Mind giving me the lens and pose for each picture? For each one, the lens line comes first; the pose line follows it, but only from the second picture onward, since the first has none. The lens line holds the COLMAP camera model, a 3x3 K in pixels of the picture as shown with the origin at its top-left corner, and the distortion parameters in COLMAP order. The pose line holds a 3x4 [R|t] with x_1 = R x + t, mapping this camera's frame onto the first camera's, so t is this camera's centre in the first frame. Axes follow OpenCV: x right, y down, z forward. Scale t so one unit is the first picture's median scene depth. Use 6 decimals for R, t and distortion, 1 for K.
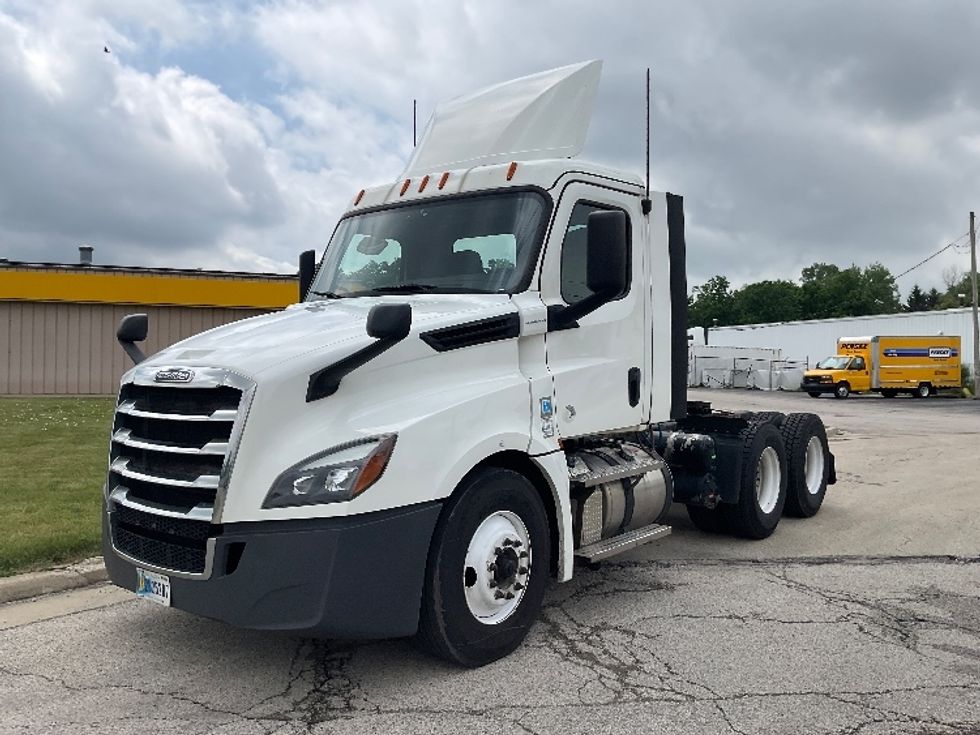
lens RADIAL K [[813.2, 0, 498.9], [0, 813.2, 369.0], [0, 0, 1]] dist [0.068138, -0.099373]
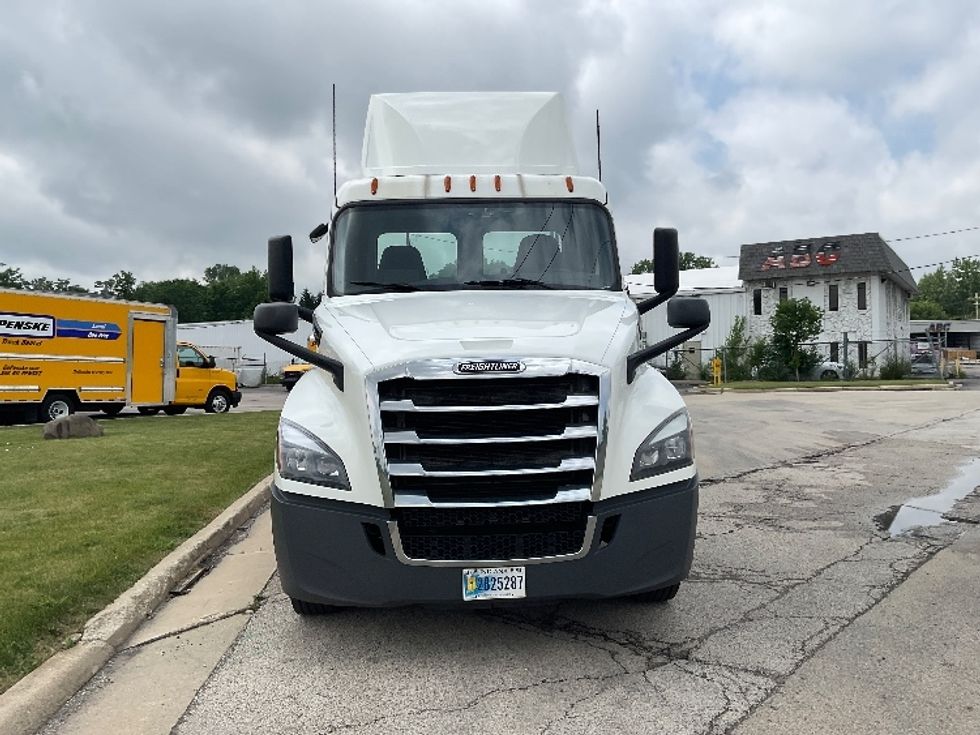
lens RADIAL K [[813.2, 0, 475.3], [0, 813.2, 366.9], [0, 0, 1]] dist [0.068138, -0.099373]
pose [[0.751899, -0.031573, 0.658522, -0.358184], [0.032454, 0.999414, 0.010861, -0.000860], [-0.658479, 0.013205, 0.752484, 0.094917]]
